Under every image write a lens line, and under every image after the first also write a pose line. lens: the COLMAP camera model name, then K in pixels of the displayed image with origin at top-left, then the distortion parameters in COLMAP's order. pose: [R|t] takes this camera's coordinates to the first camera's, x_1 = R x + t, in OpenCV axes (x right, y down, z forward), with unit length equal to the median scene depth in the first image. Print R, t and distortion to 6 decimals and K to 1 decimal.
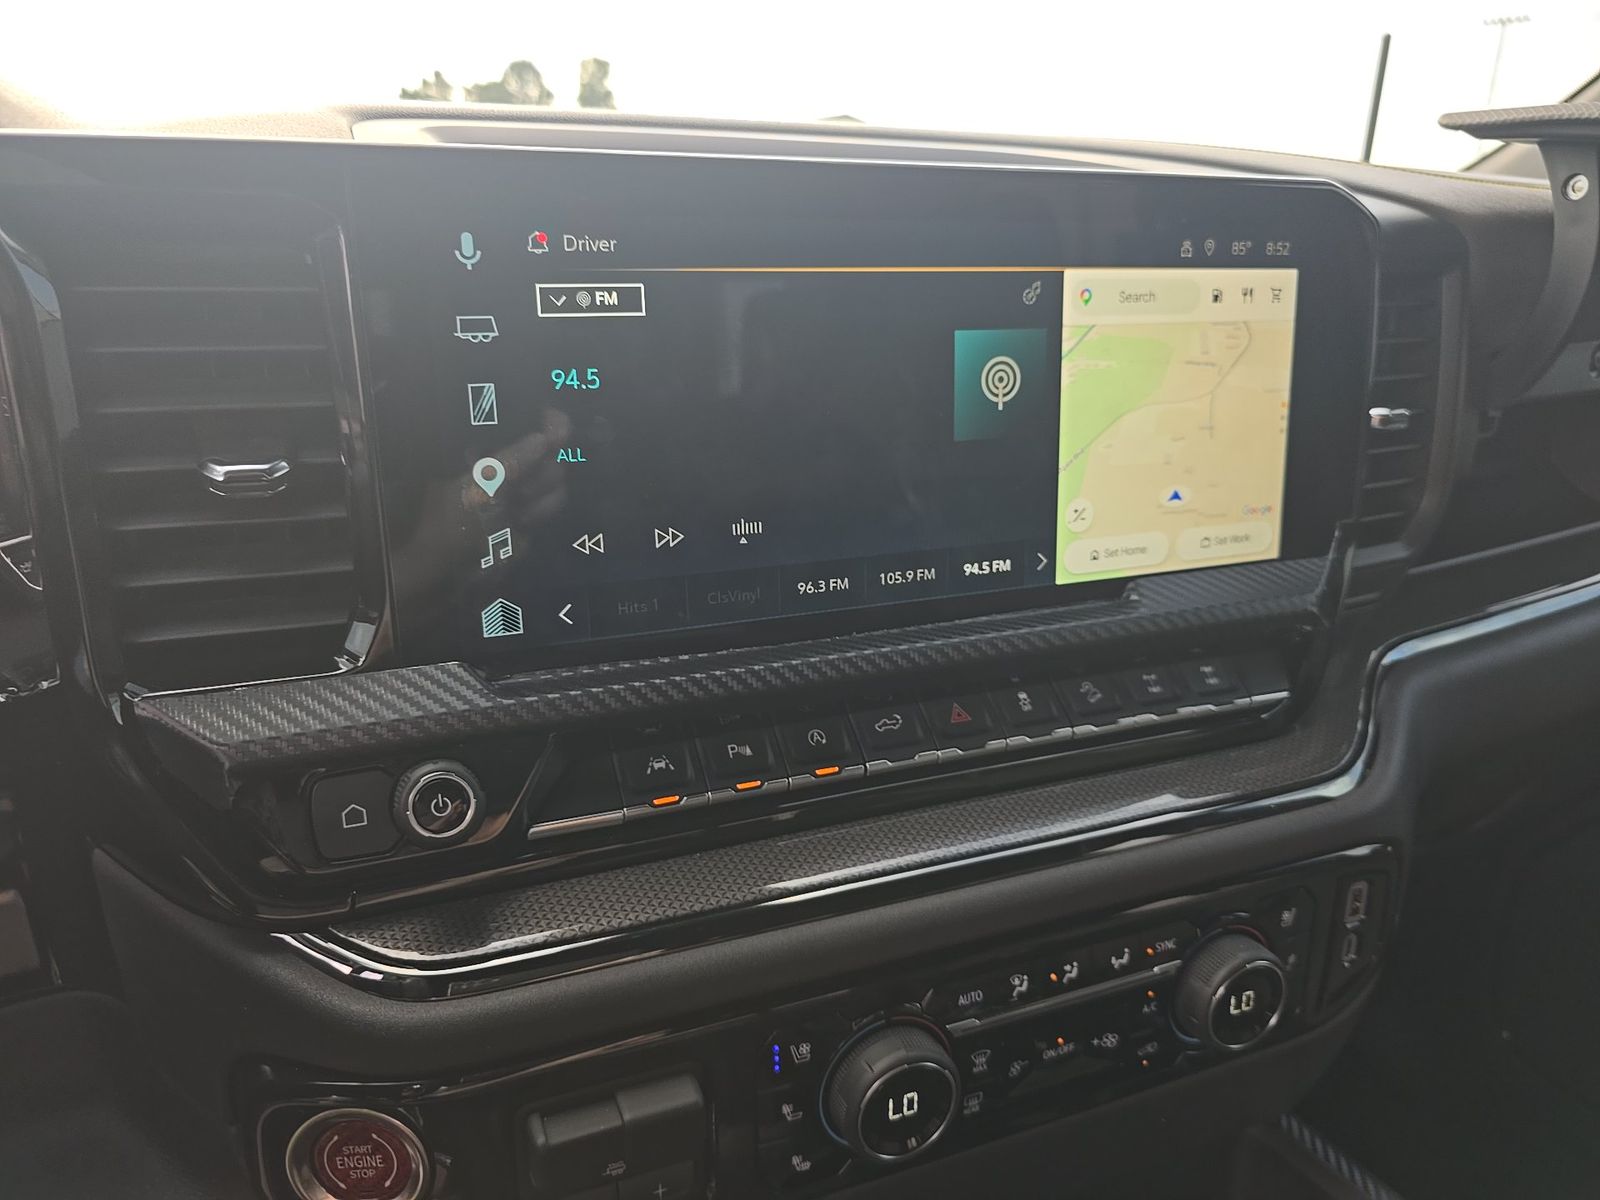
lens RADIAL K [[1055.0, 0, 800.0], [0, 1055.0, 600.0], [0, 0, 1]] dist [-0.001424, -0.001184]
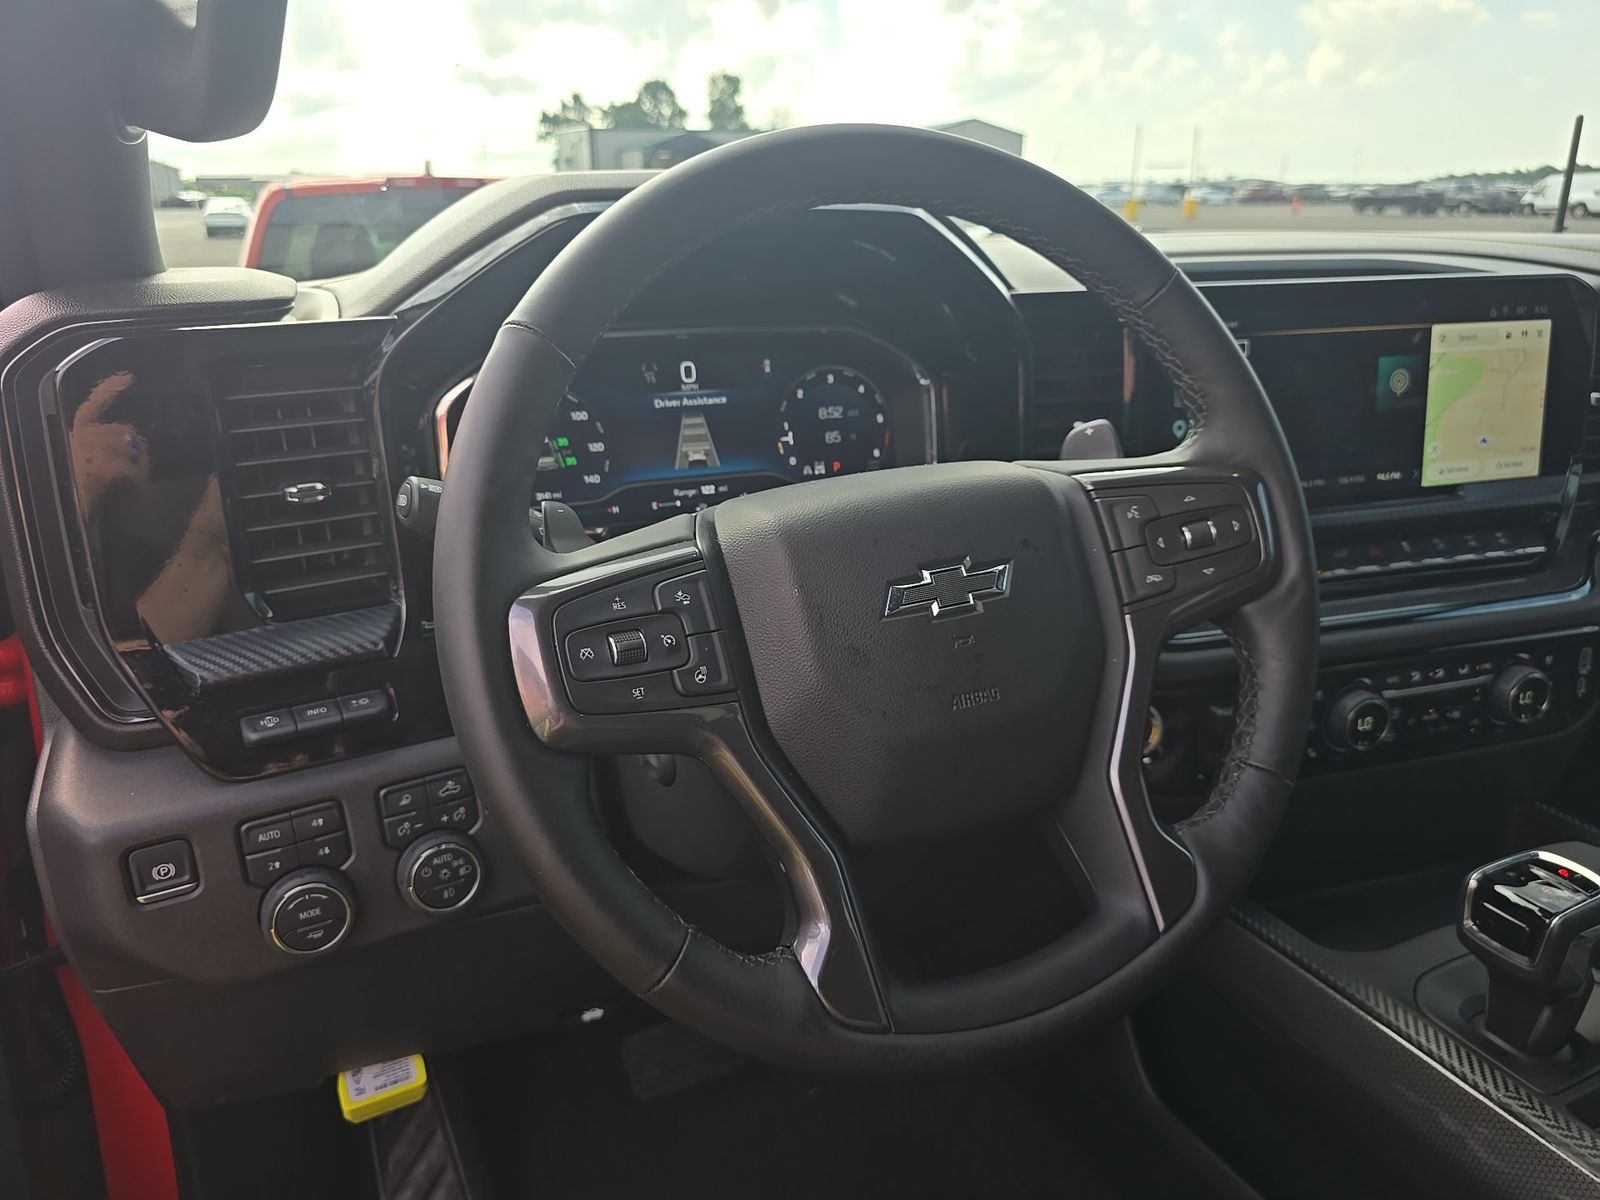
lens RADIAL K [[1088.6, 0, 809.8], [0, 1088.6, 607.8], [0, 0, 1]] dist [0.004805, -0.001133]
pose [[0.996129, 0.000895, -0.087904, -0.696568], [-0.001589, 0.999968, -0.007824, 0.224774], [0.087894, 0.007933, 0.996098, -1.086027]]
